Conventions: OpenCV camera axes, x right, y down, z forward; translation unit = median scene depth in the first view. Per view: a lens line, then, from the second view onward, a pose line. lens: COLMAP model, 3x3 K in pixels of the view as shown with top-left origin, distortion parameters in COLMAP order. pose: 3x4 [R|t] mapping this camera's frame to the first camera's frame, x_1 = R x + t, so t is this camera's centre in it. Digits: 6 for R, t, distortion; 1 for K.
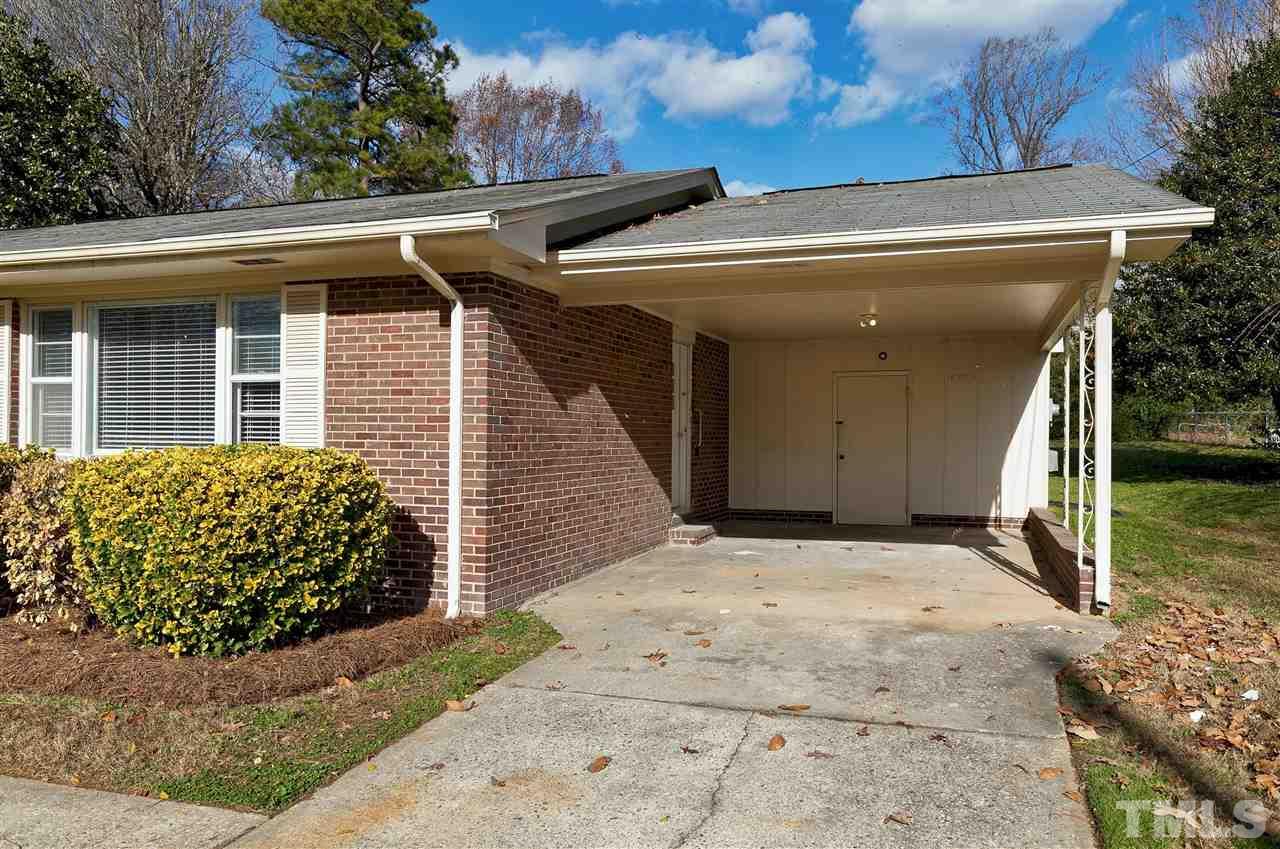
lens RADIAL K [[924.0, 0, 640.0], [0, 924.0, 424.5], [0, 0, 1]] dist [0.060275, 0.000267]
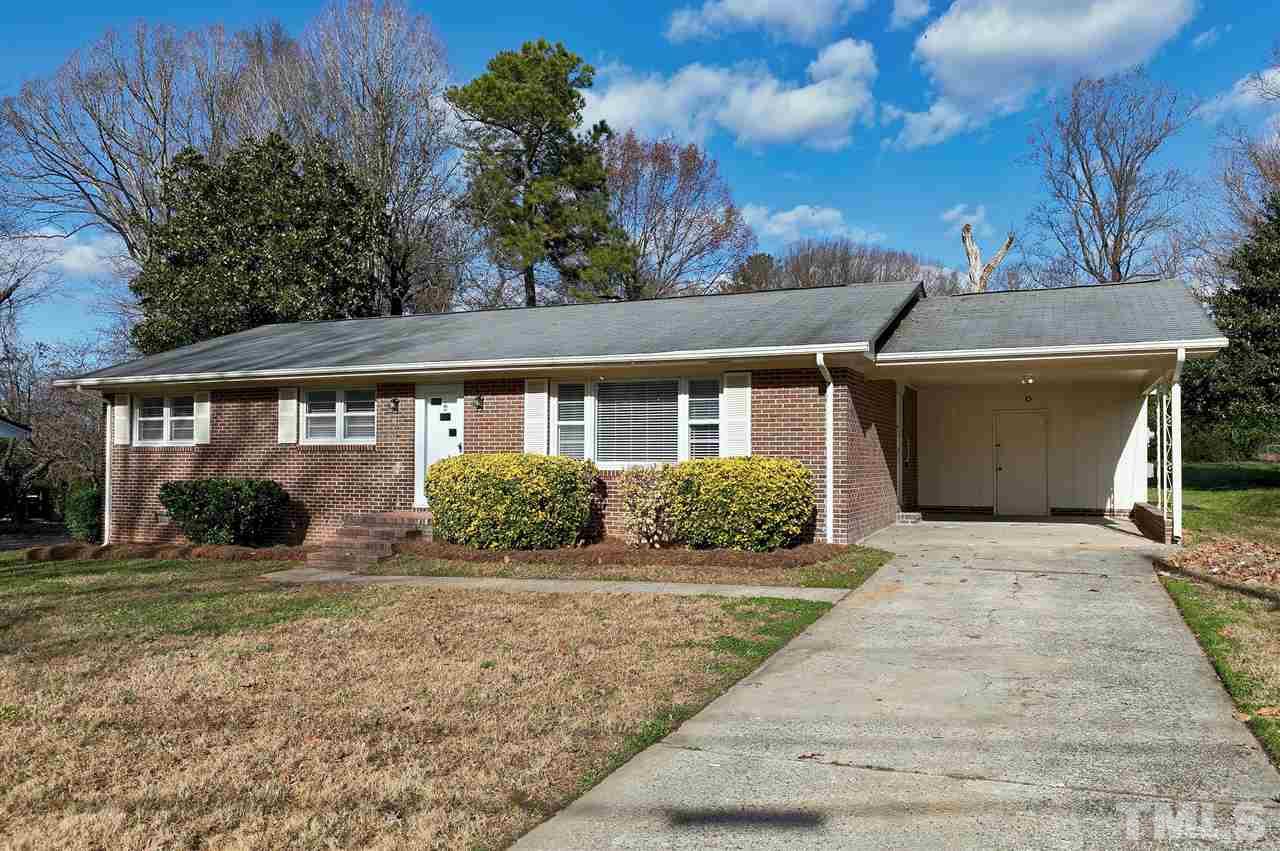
lens RADIAL K [[923.3, 0, 639.2], [0, 923.3, 425.1], [0, 0, 1]] dist [0.003493, 0.002260]
pose [[0.997429, -0.003905, -0.071556, -0.430158], [0.001930, 0.999616, -0.027656, 0.007973], [0.071637, 0.027447, 0.997053, -0.888789]]
